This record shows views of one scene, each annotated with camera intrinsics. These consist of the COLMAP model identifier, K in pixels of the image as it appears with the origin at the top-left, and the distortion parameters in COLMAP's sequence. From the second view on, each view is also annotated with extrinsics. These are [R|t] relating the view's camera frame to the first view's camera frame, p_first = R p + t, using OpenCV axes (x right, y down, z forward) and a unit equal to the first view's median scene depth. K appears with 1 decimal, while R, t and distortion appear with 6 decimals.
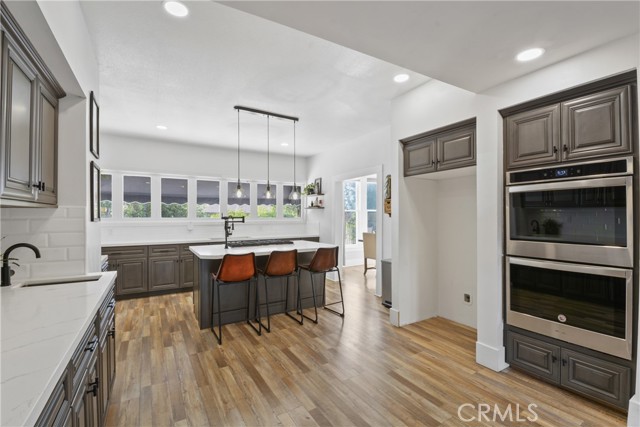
lens RADIAL K [[284.3, 0, 329.0], [0, 284.3, 213.4], [0, 0, 1]] dist [-0.003256, -0.003733]
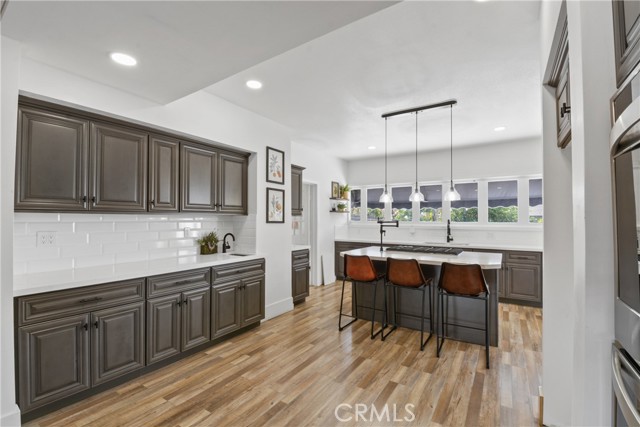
lens RADIAL K [[284.3, 0, 322.9], [0, 284.3, 212.7], [0, 0, 1]] dist [-0.003256, -0.003733]
pose [[0.423559, -0.018550, -0.905678, 0.557224], [0.003566, 0.999817, -0.018810, 0.000235], [0.905861, 0.004738, 0.423548, 0.384240]]
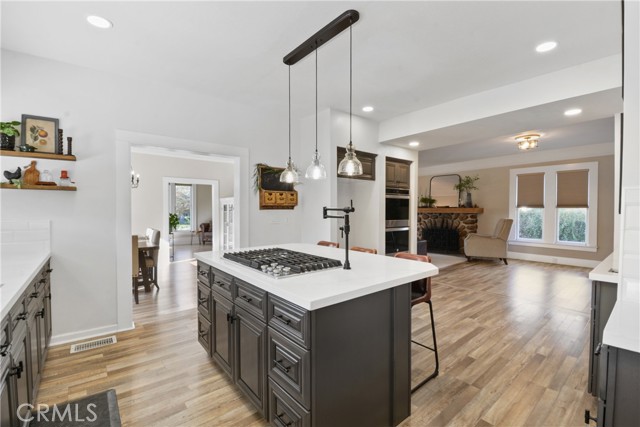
lens RADIAL K [[284.3, 0, 320.1], [0, 284.3, 212.6], [0, 0, 1]] dist [-0.003256, -0.003733]
pose [[-0.126762, -0.008636, 0.991896, -0.950818], [-0.011513, 0.999908, 0.007234, 0.018457], [-0.991866, -0.010503, -0.126849, 1.222253]]
